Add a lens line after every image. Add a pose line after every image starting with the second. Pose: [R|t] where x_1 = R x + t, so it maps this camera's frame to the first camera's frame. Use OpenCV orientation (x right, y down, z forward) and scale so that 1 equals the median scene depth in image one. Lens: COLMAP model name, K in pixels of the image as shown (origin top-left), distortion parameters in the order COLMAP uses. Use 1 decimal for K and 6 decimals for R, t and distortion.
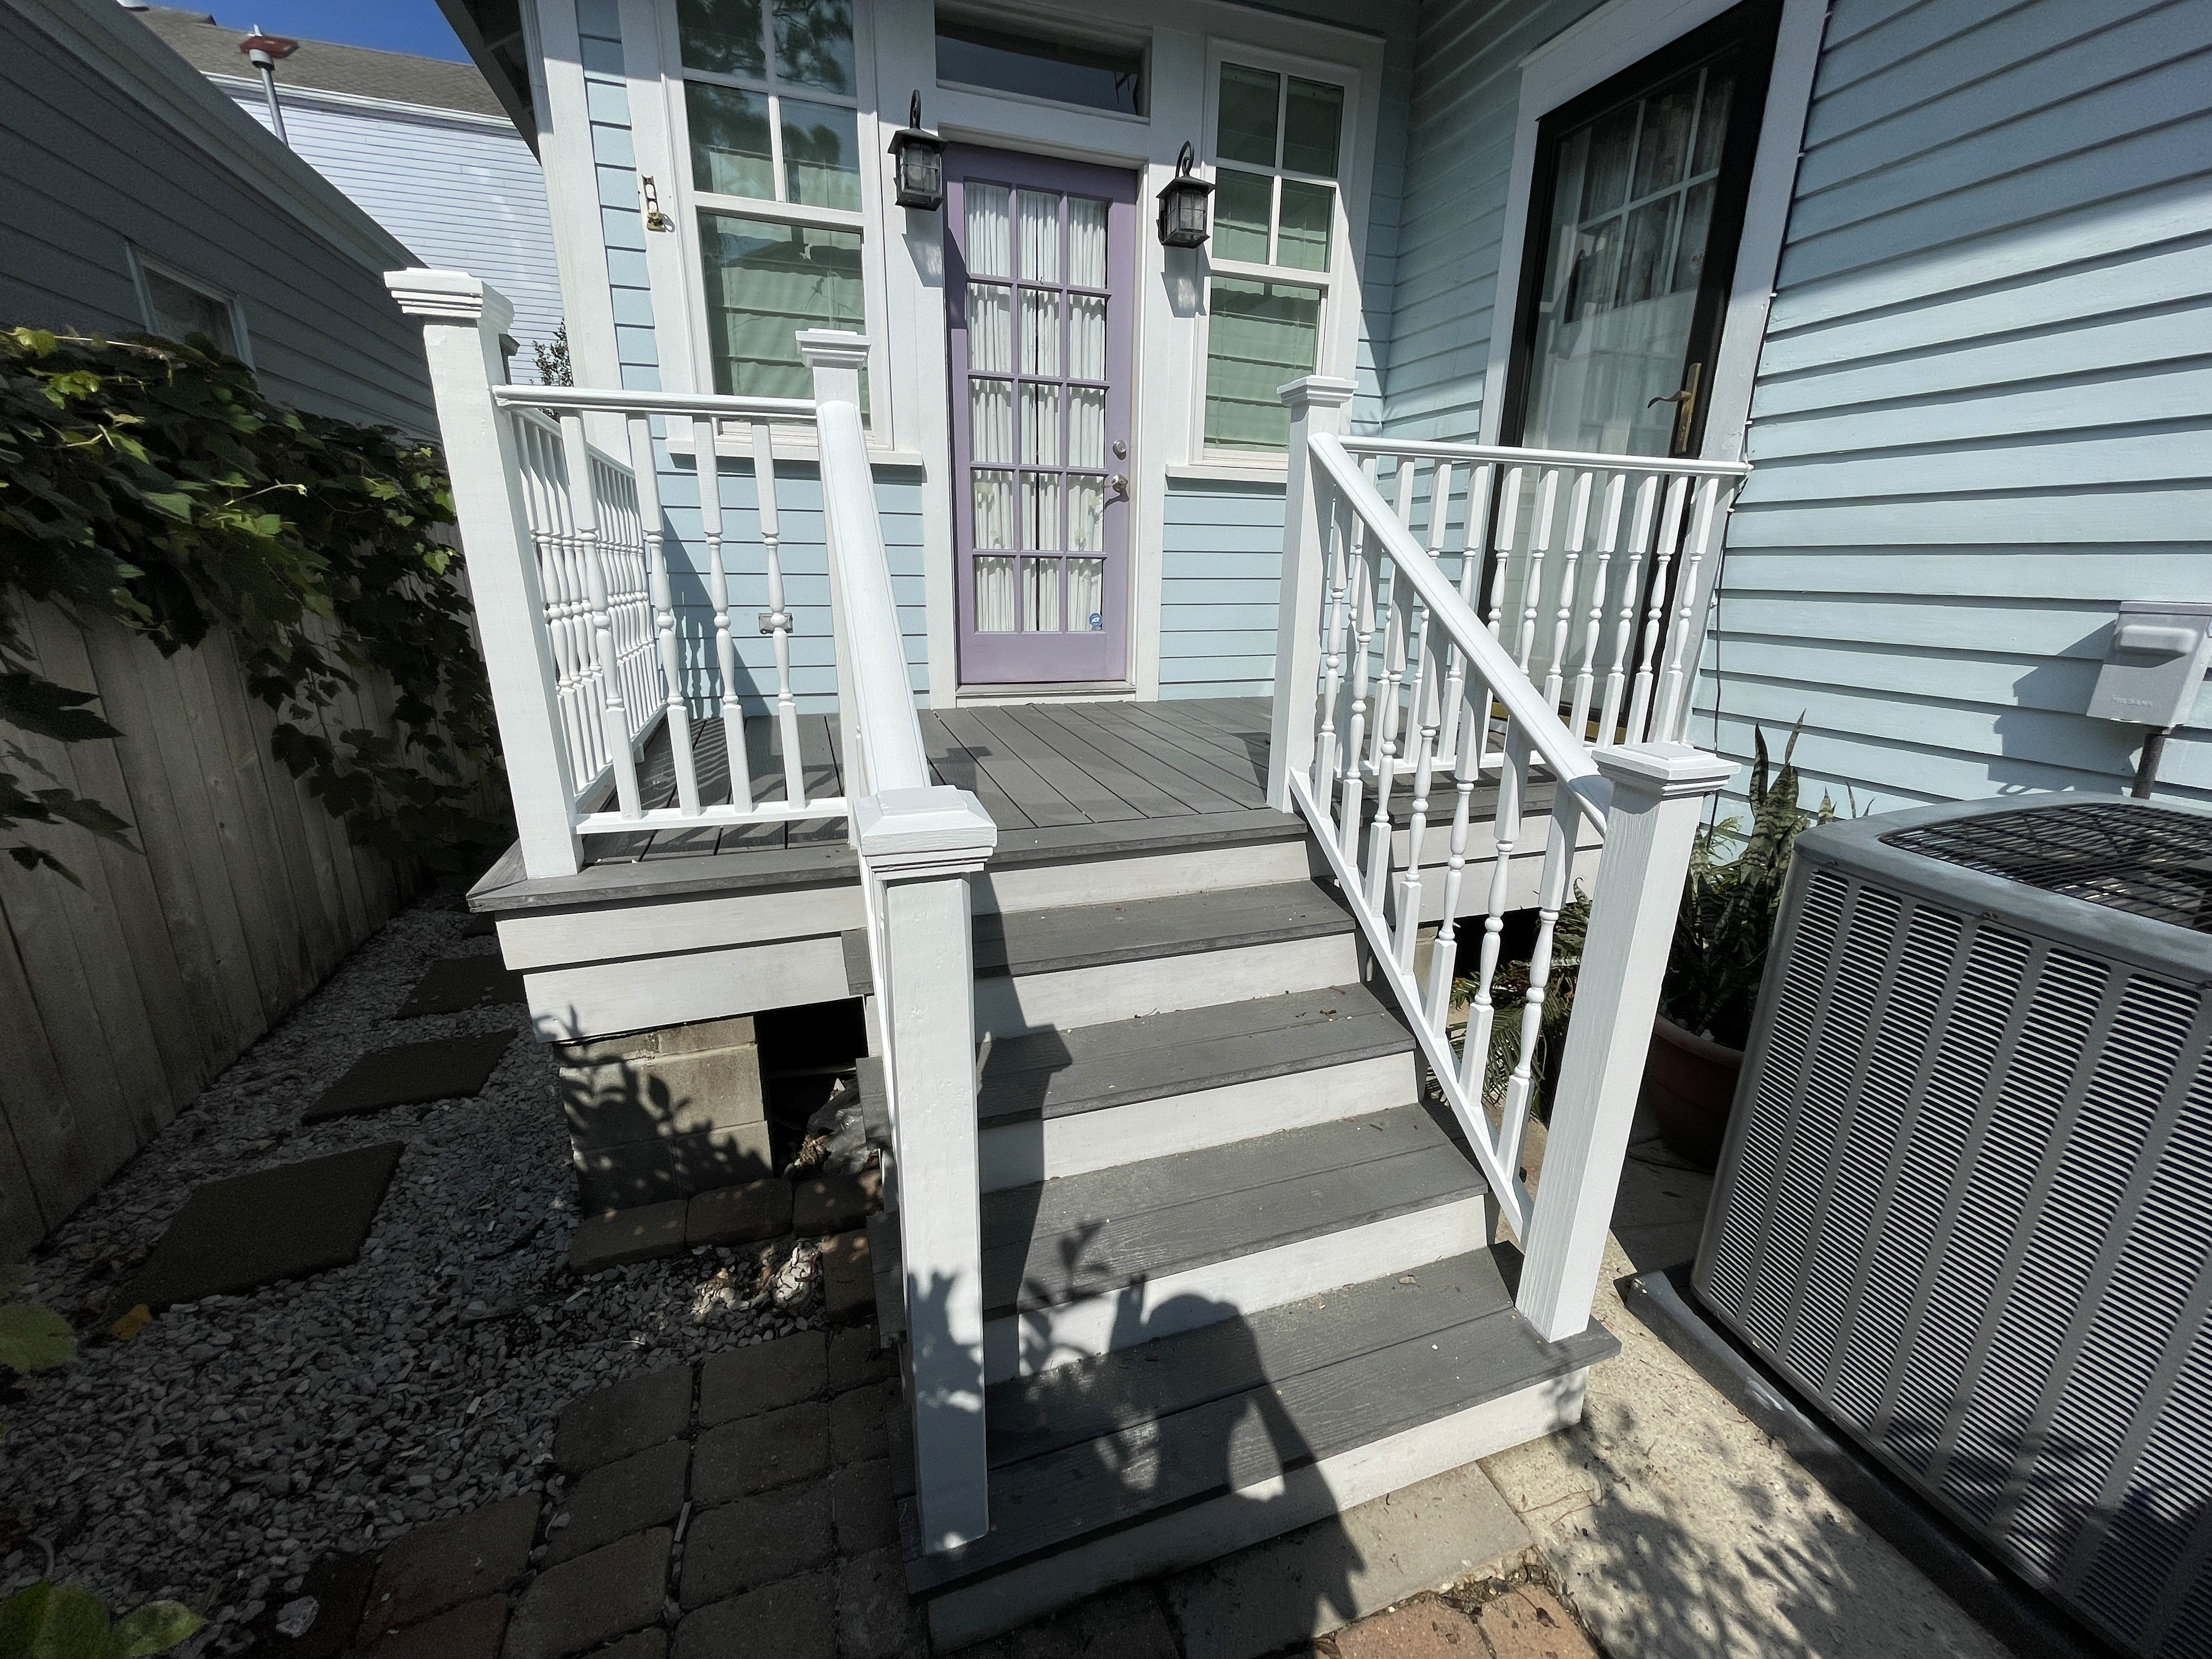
lens RADIAL K [[890.2, 0, 1100.8], [0, 890.2, 822.0], [0, 0, 1]] dist [0.000004, -0.000869]
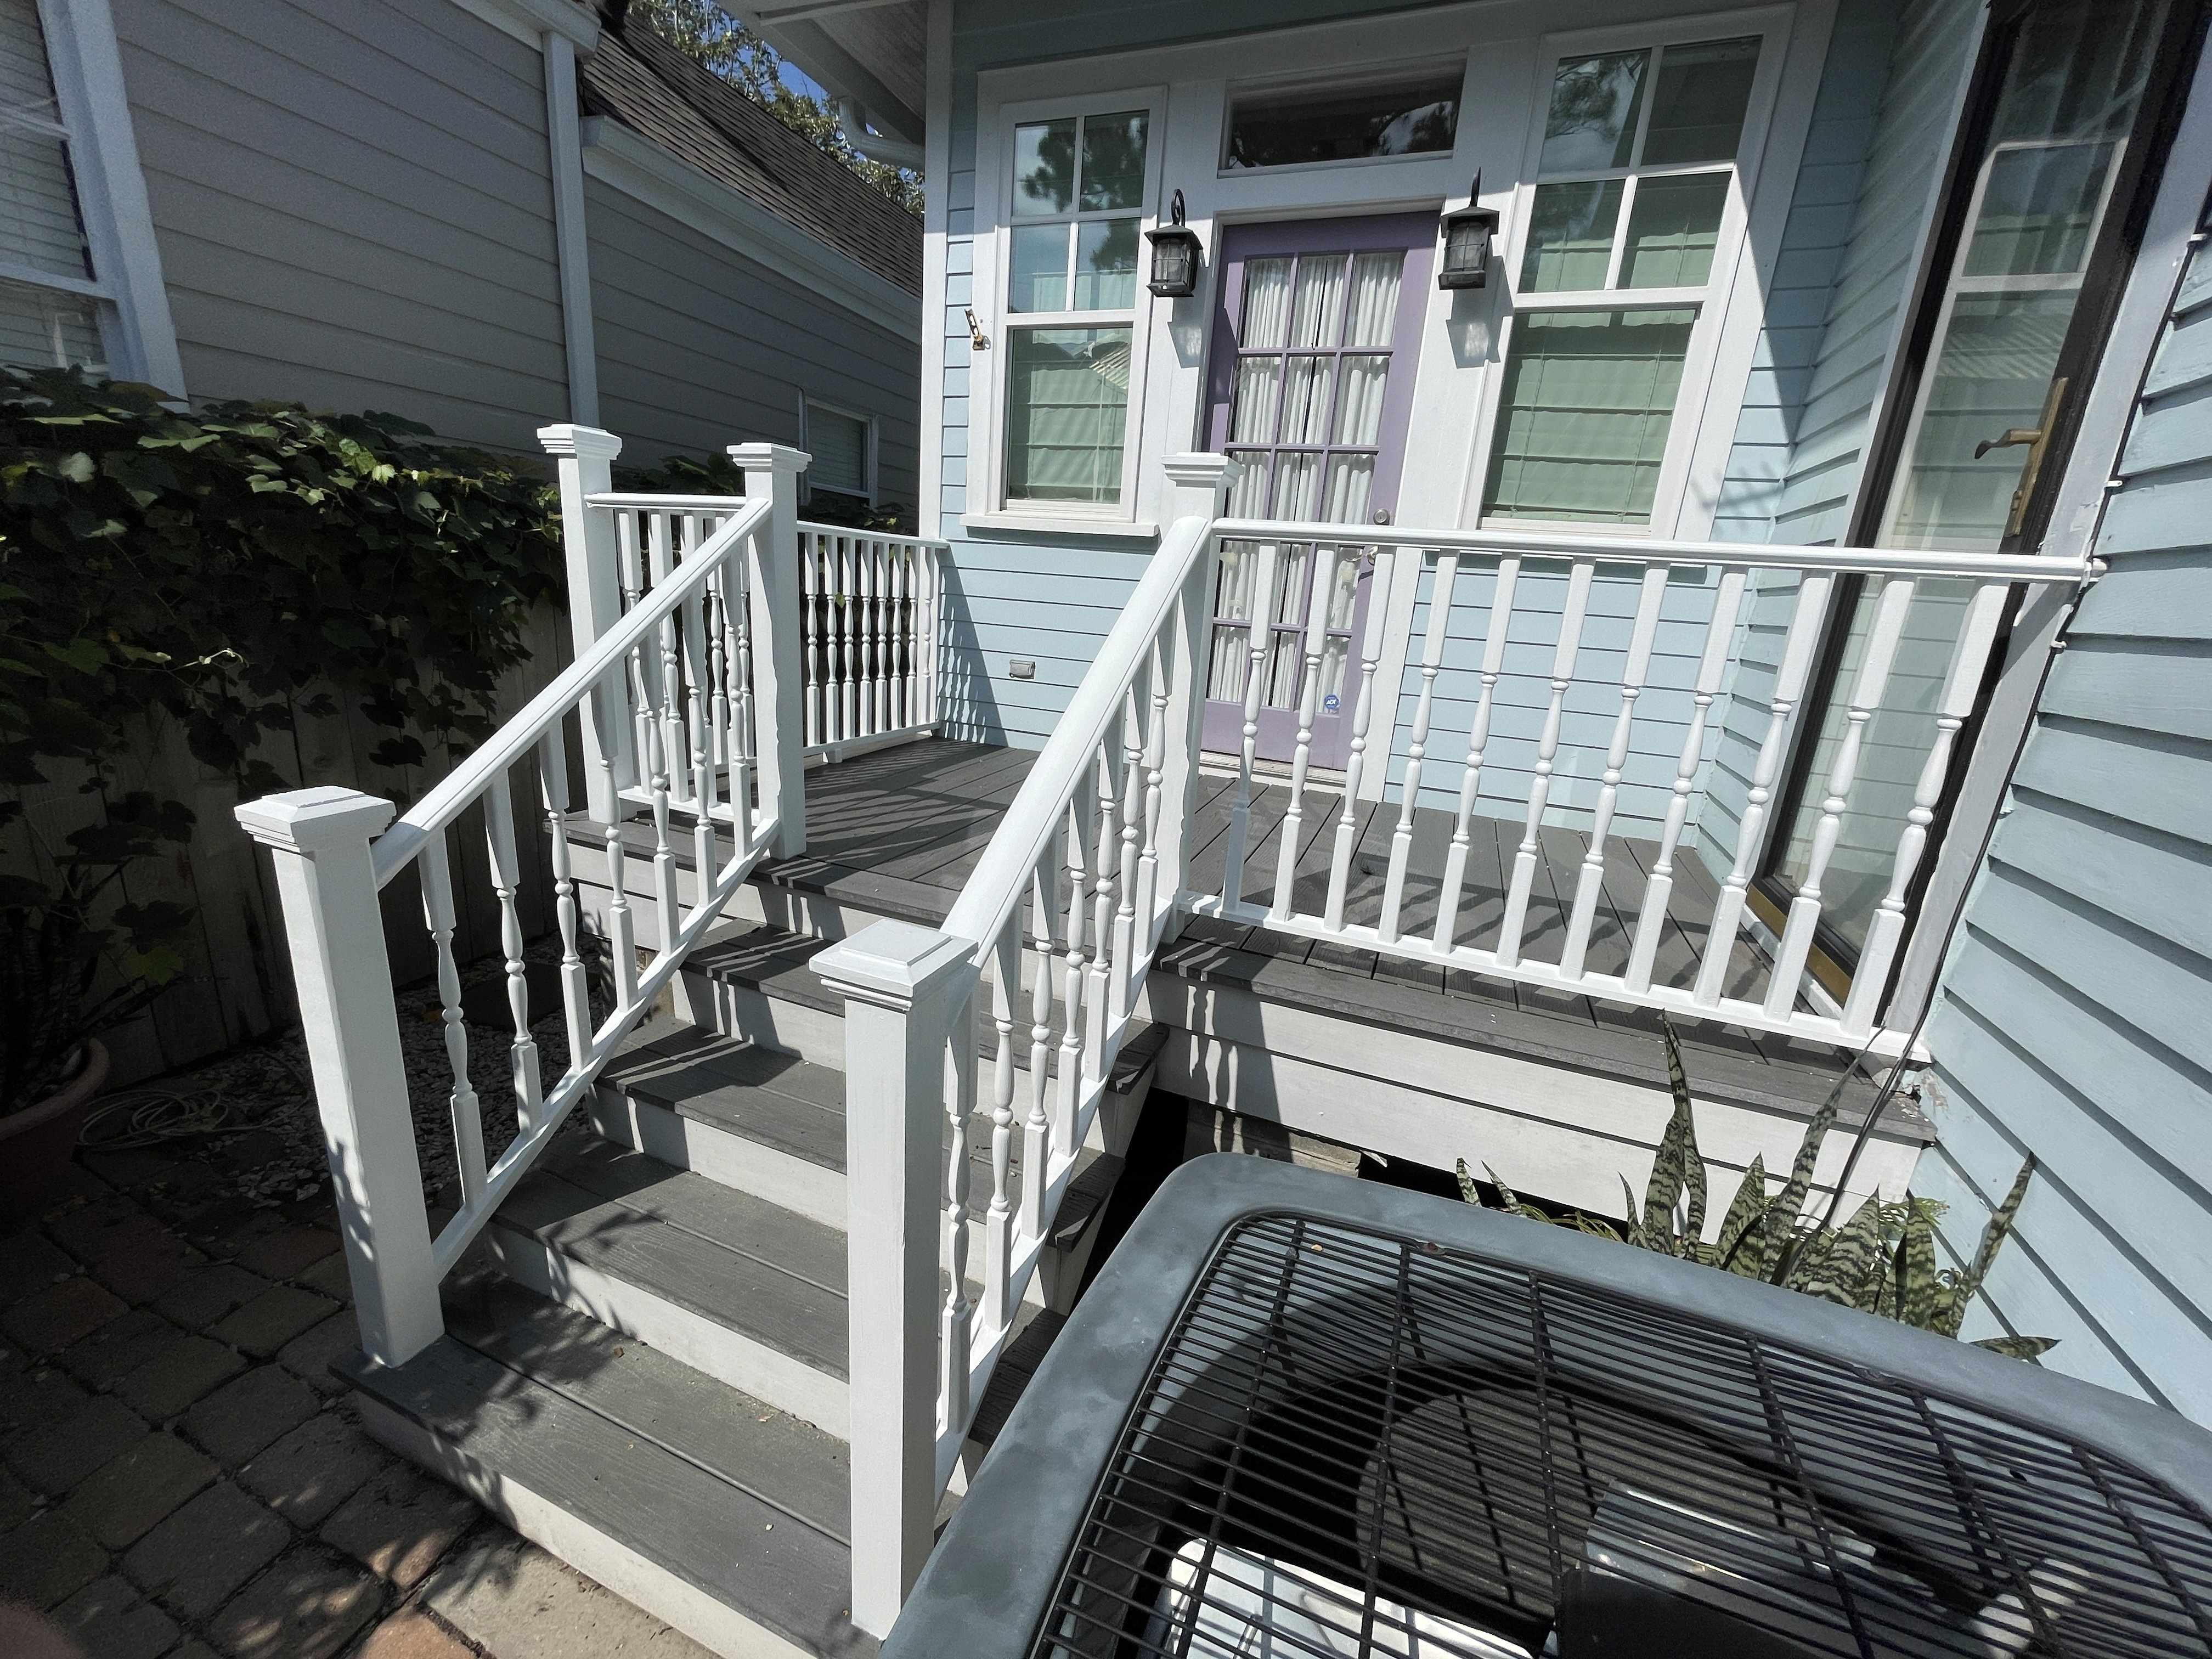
lens RADIAL K [[890.2, 0, 1112.2], [0, 890.2, 822.3], [0, 0, 1]] dist [0.000004, -0.000869]
pose [[0.757327, 0.211056, -0.617989, 0.465044], [-0.241742, 0.969712, 0.034930, -0.095912], [0.606644, 0.122940, 0.785410, 0.184207]]
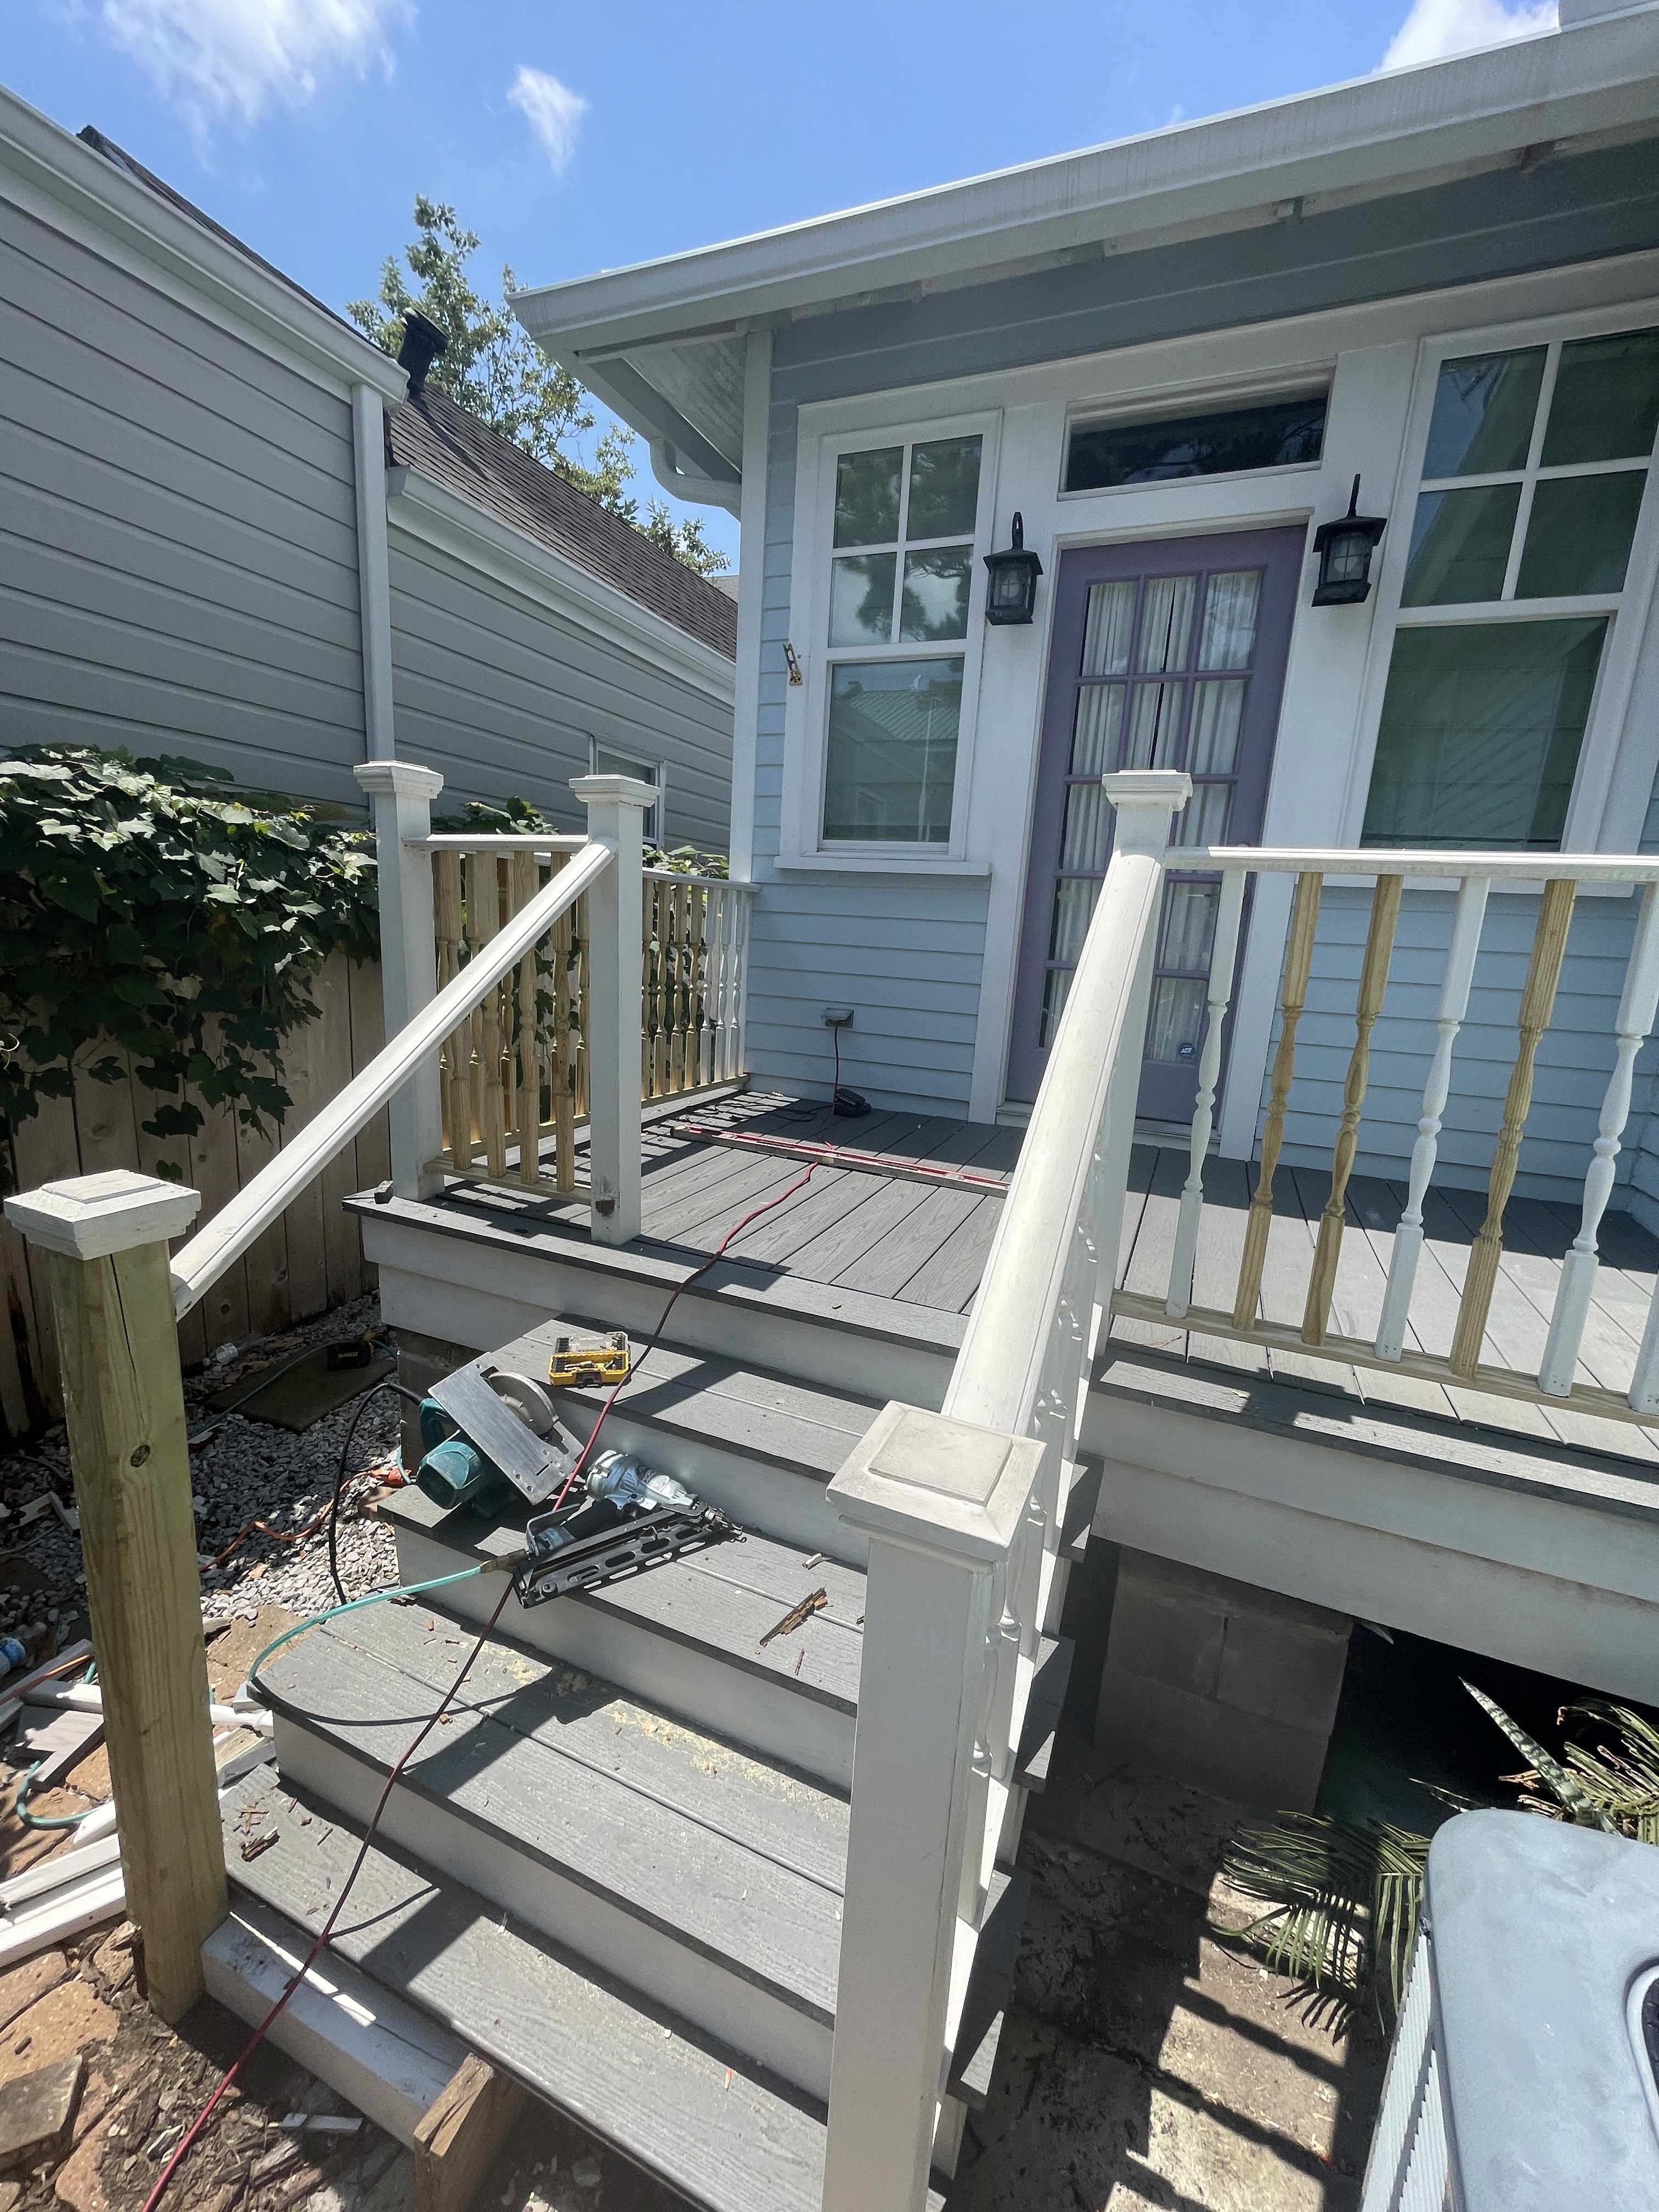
lens RADIAL K [[890.2, 0, 825.2], [0, 890.2, 1105.0], [0, 0, 1]] dist [0.000004, -0.000869]
pose [[0.739240, 0.159747, -0.654220, 0.334471], [-0.233395, 0.972024, -0.026378, -0.088925], [0.631704, 0.172192, 0.755844, 0.194647]]
